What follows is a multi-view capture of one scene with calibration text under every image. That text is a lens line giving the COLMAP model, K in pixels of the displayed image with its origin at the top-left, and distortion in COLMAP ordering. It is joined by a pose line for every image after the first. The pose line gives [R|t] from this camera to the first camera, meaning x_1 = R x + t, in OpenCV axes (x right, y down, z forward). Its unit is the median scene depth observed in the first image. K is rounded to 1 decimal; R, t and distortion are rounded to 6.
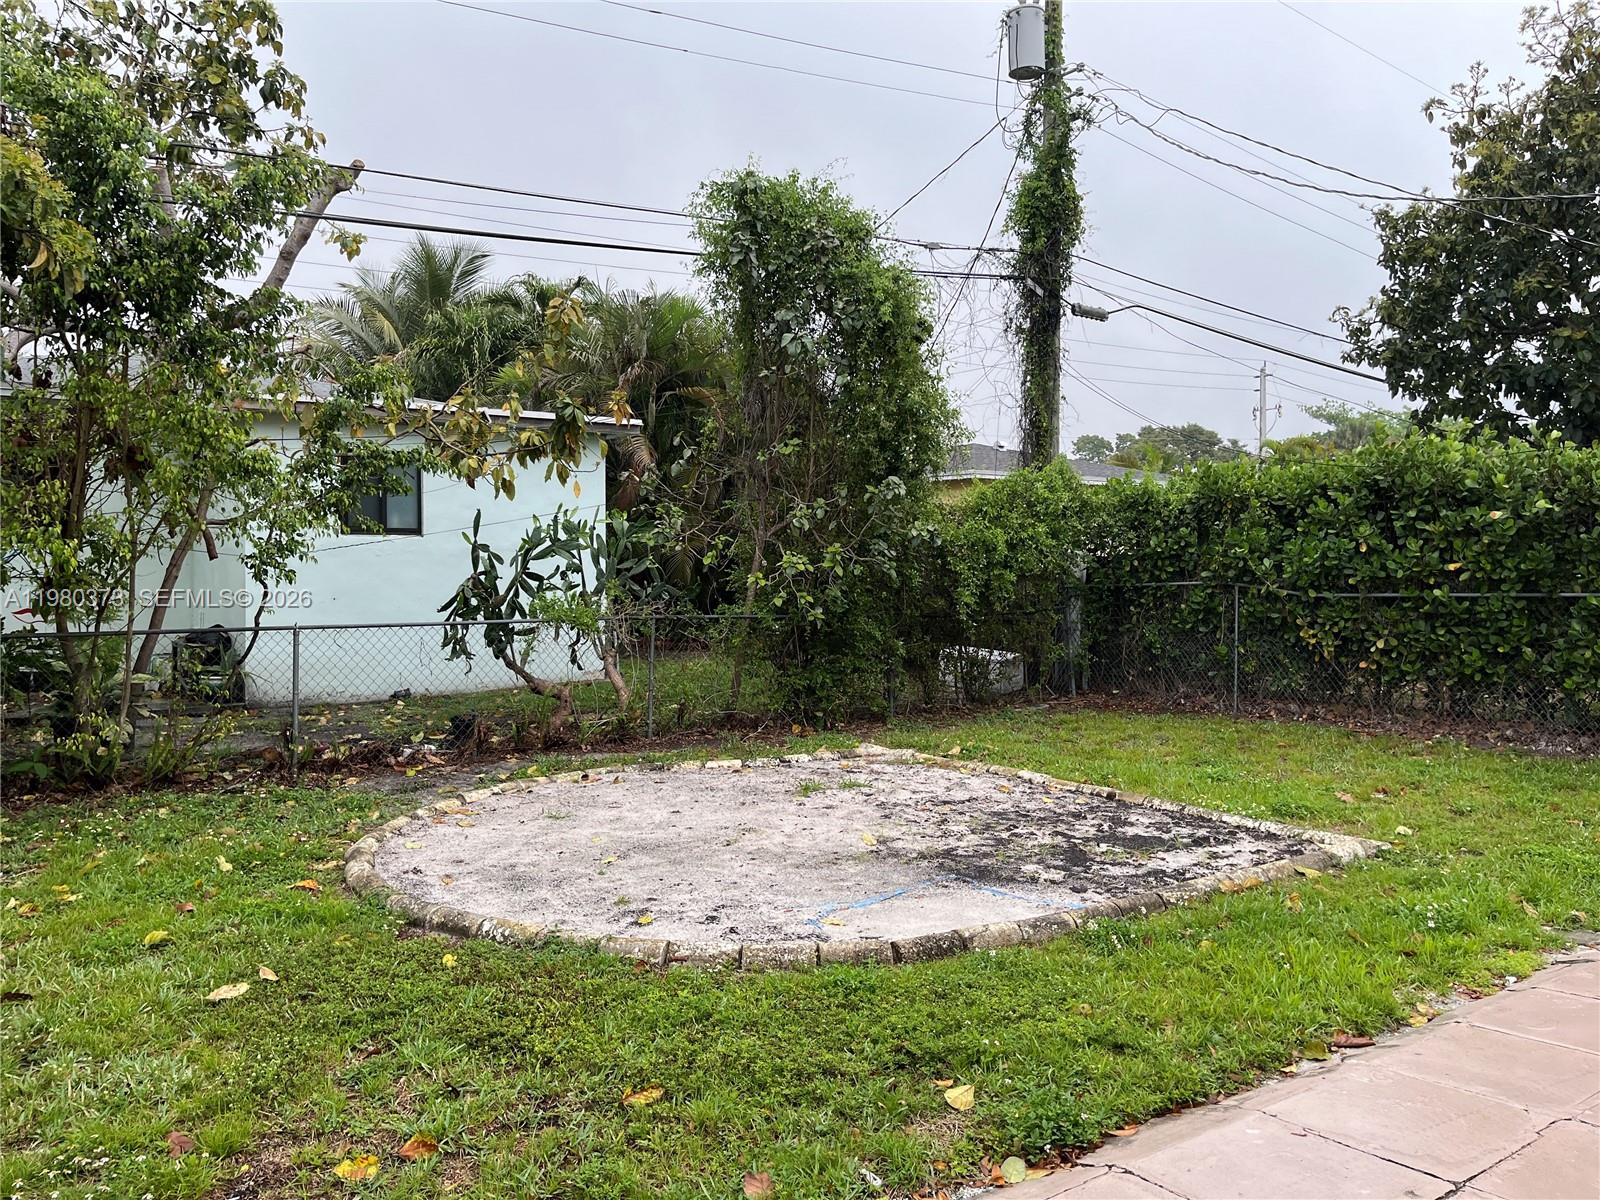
lens RADIAL K [[1229.3, 0, 797.5], [0, 1229.3, 595.8], [0, 0, 1]] dist [0.071946, -0.101941]
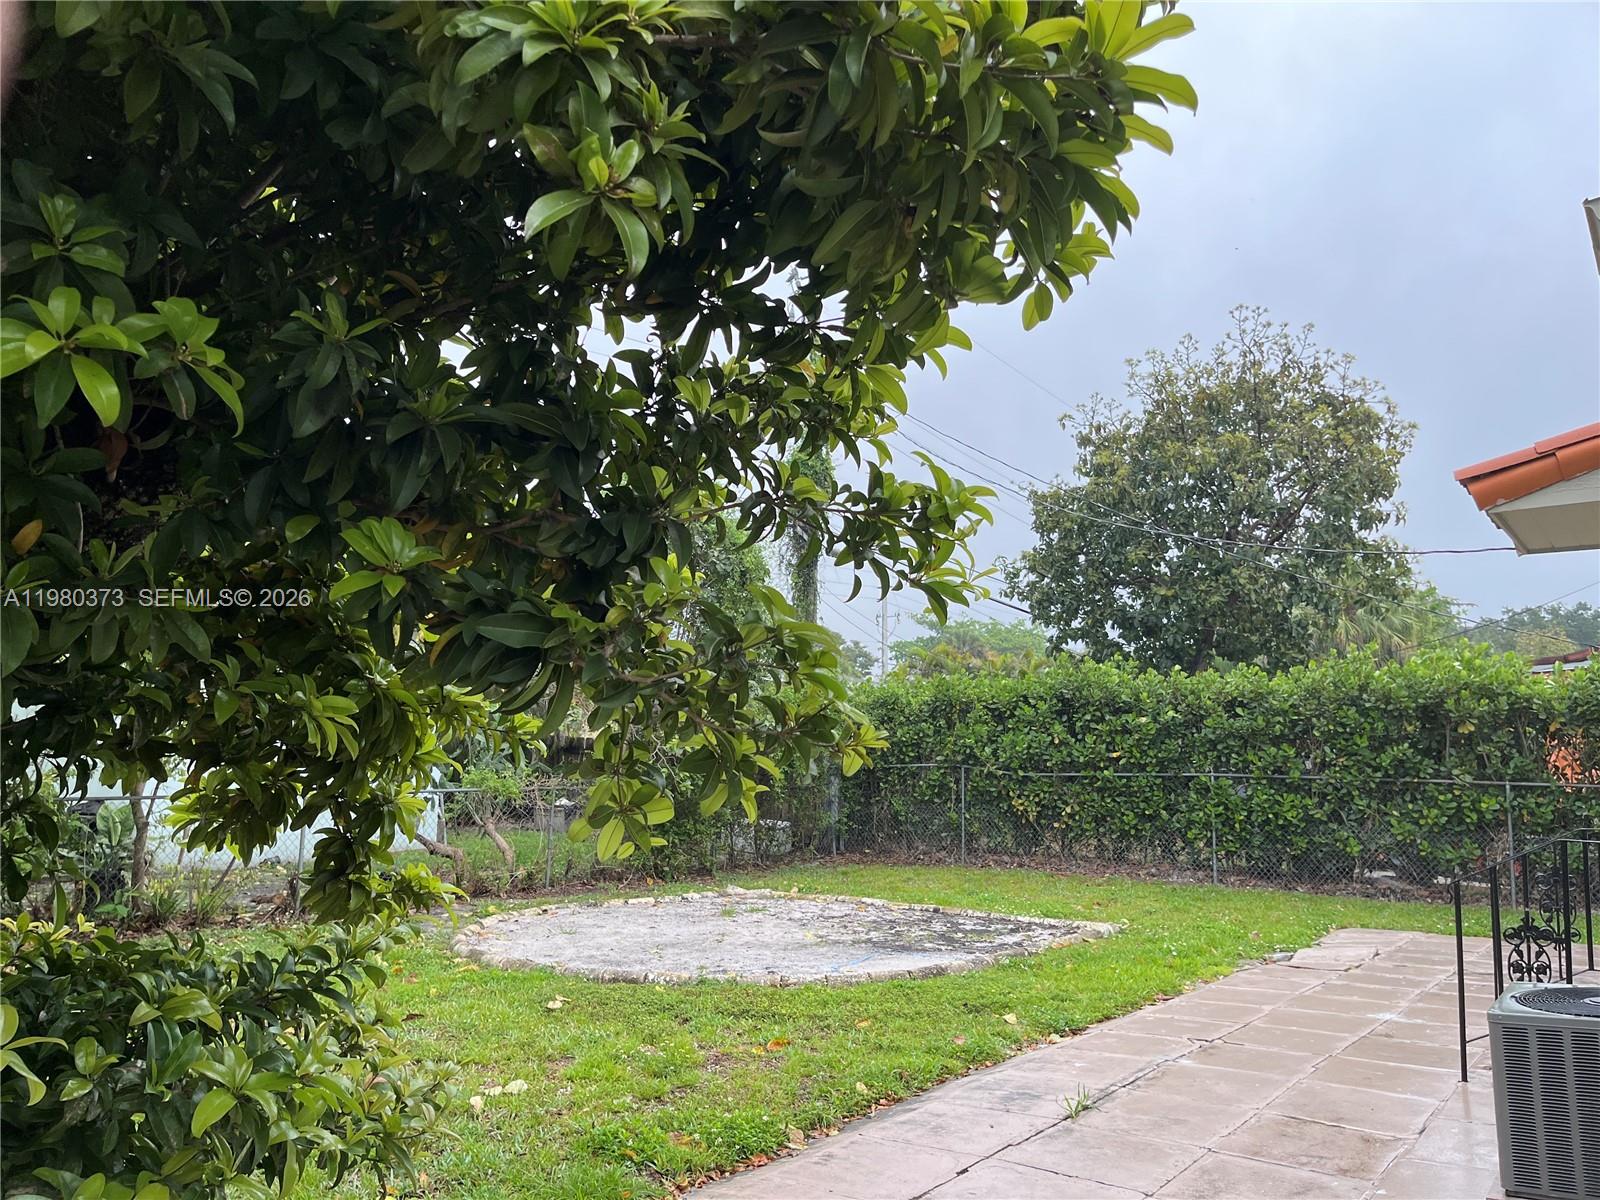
lens RADIAL K [[1229.3, 0, 786.2], [0, 1229.3, 608.9], [0, 0, 1]] dist [0.071946, -0.101941]
pose [[0.956294, 0.045556, 0.288838, -0.243377], [-0.004490, 0.989961, -0.141272, 0.012648], [-0.292374, 0.133800, 0.946898, -0.254291]]
